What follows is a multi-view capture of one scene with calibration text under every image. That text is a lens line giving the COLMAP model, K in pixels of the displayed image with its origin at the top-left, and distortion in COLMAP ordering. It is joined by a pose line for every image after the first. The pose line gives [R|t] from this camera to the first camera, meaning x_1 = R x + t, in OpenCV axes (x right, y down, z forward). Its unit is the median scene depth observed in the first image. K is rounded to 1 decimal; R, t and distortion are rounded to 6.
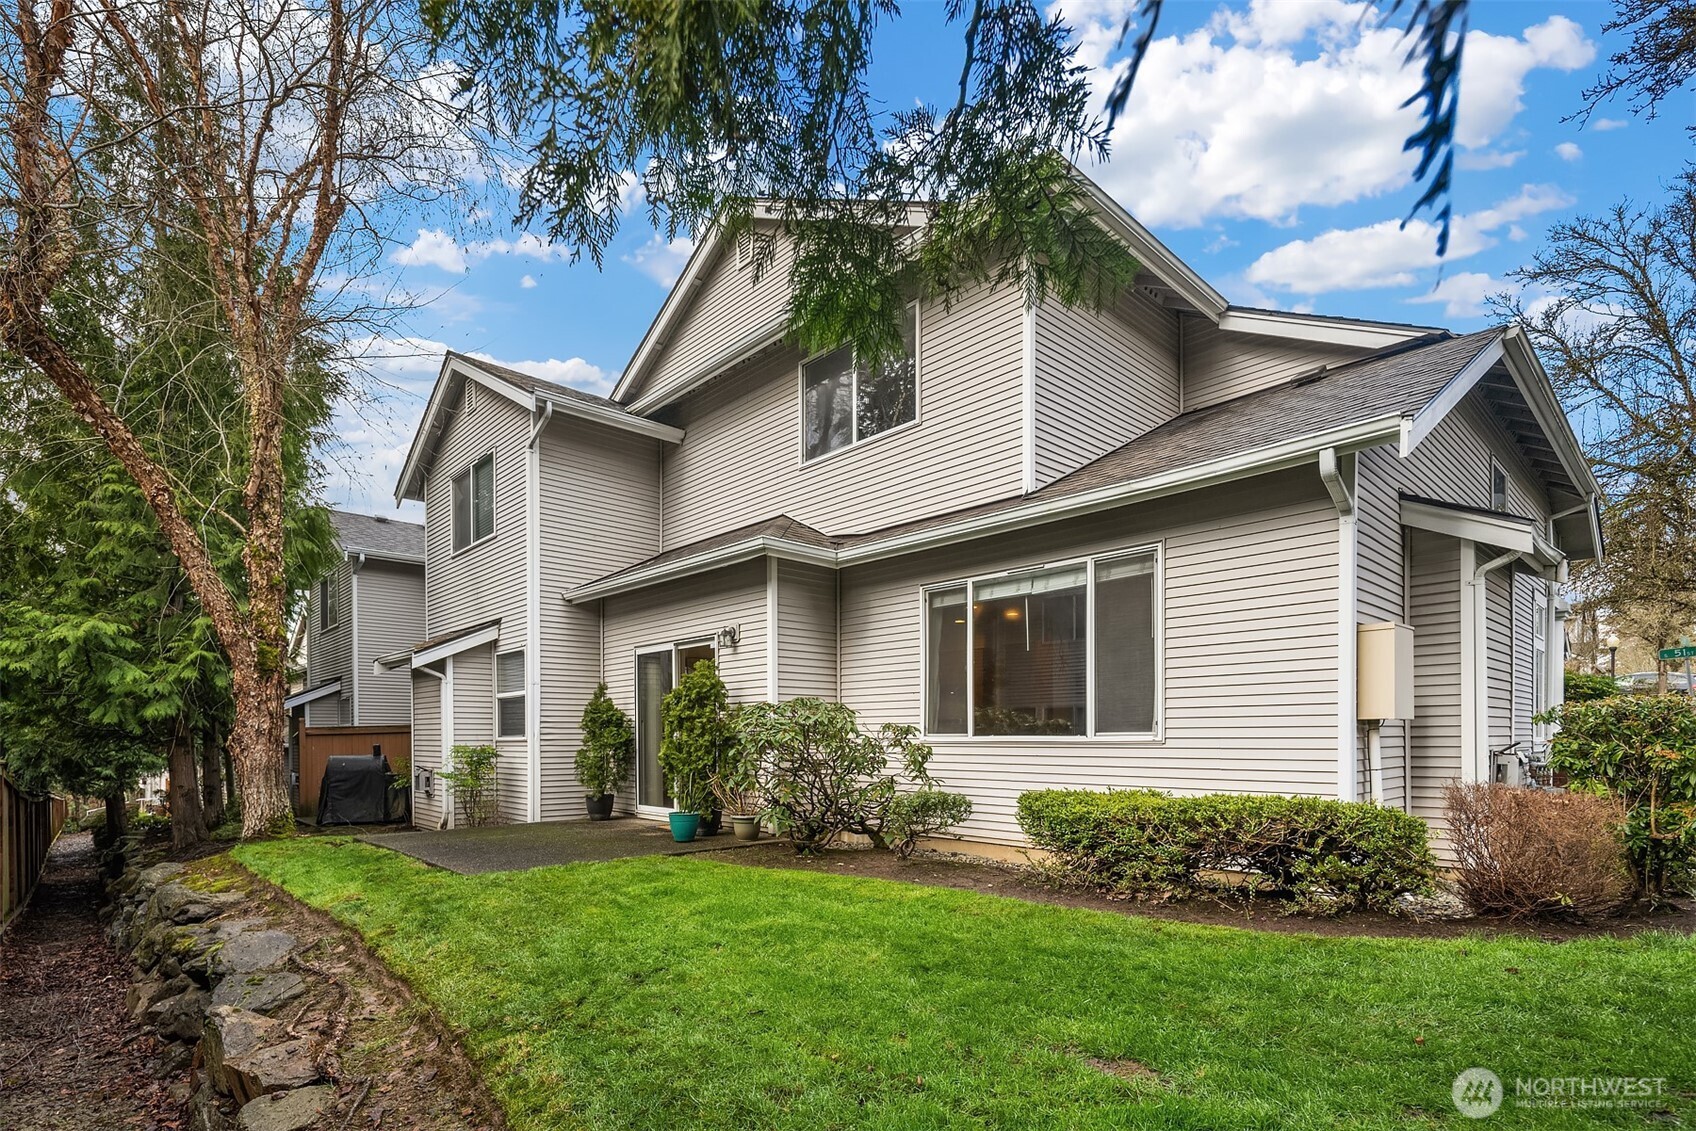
lens RADIAL K [[811.6, 0, 851.0], [0, 811.6, 746.0], [0, 0, 1]] dist [-0.001307, -0.000671]
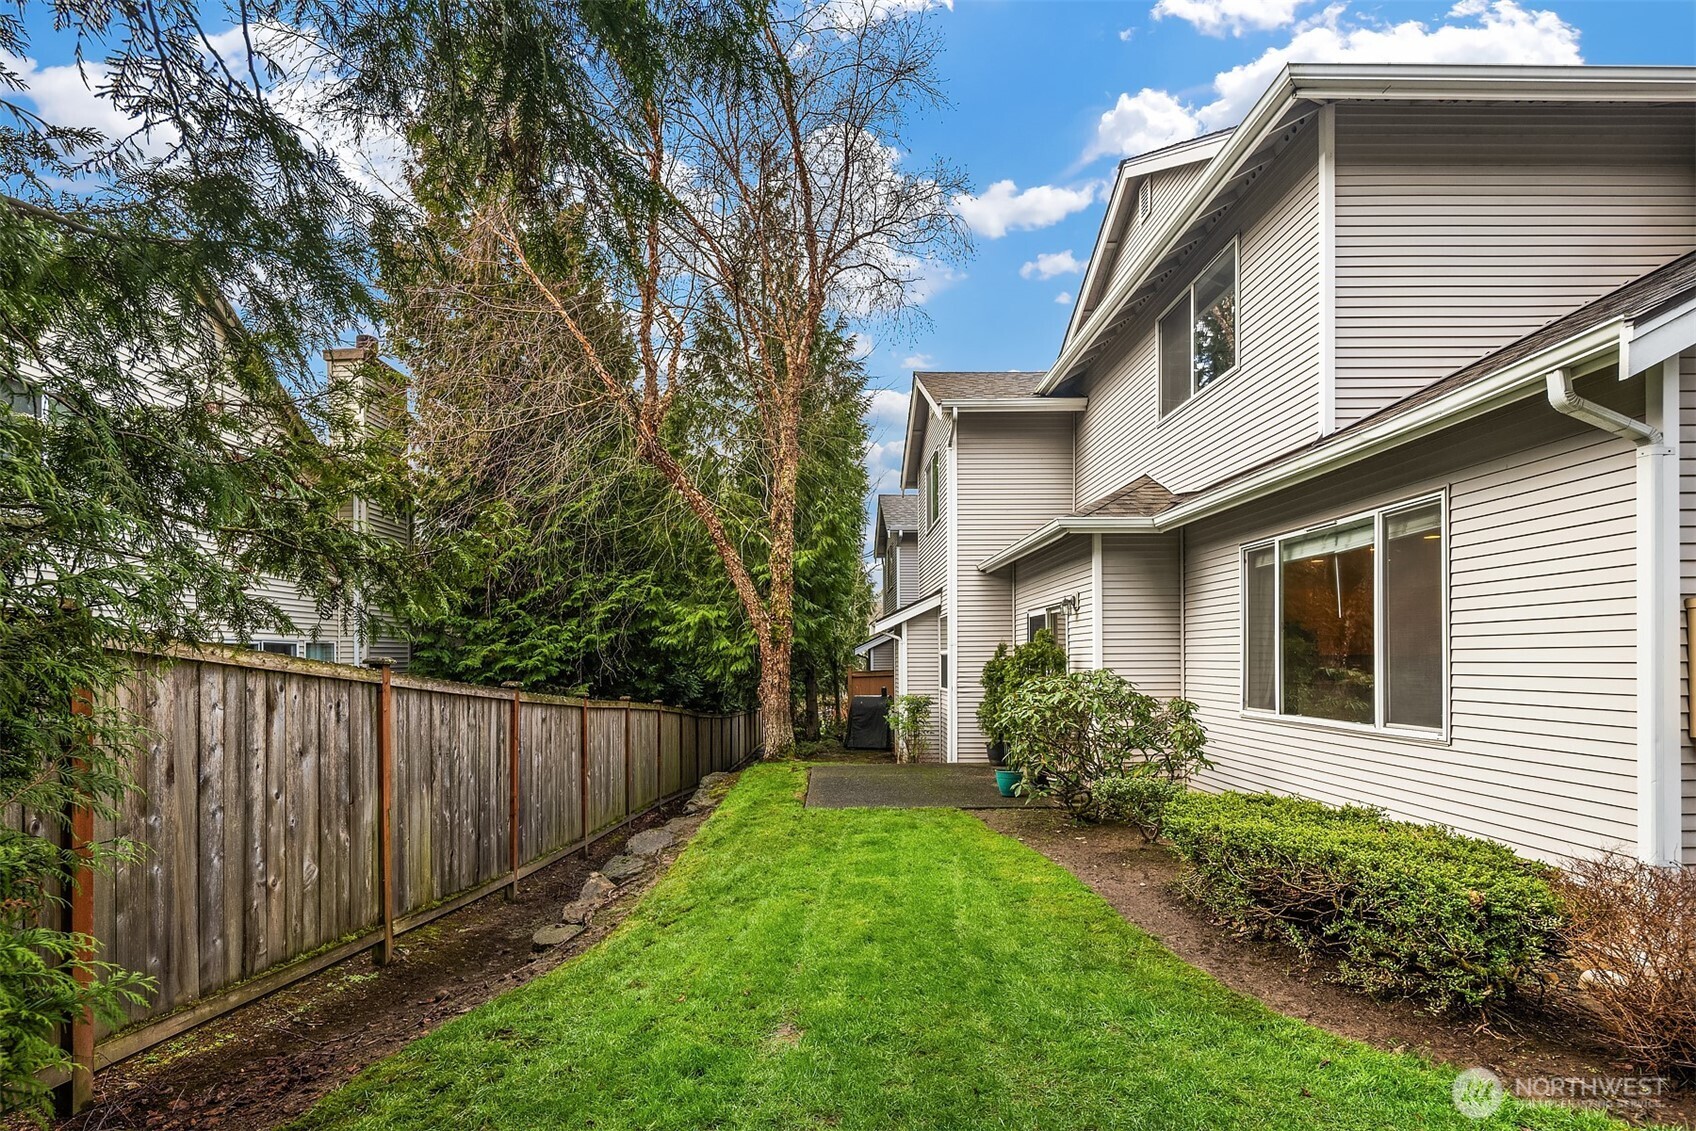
lens RADIAL K [[820.1, 0, 845.4], [0, 820.1, 658.1], [0, 0, 1]] dist [0.000877, -0.000143]
pose [[0.741397, -0.002802, -0.671061, 0.394026], [-0.002223, 0.999976, -0.006632, -0.065336], [0.671063, 0.006408, 0.741372, 0.013338]]
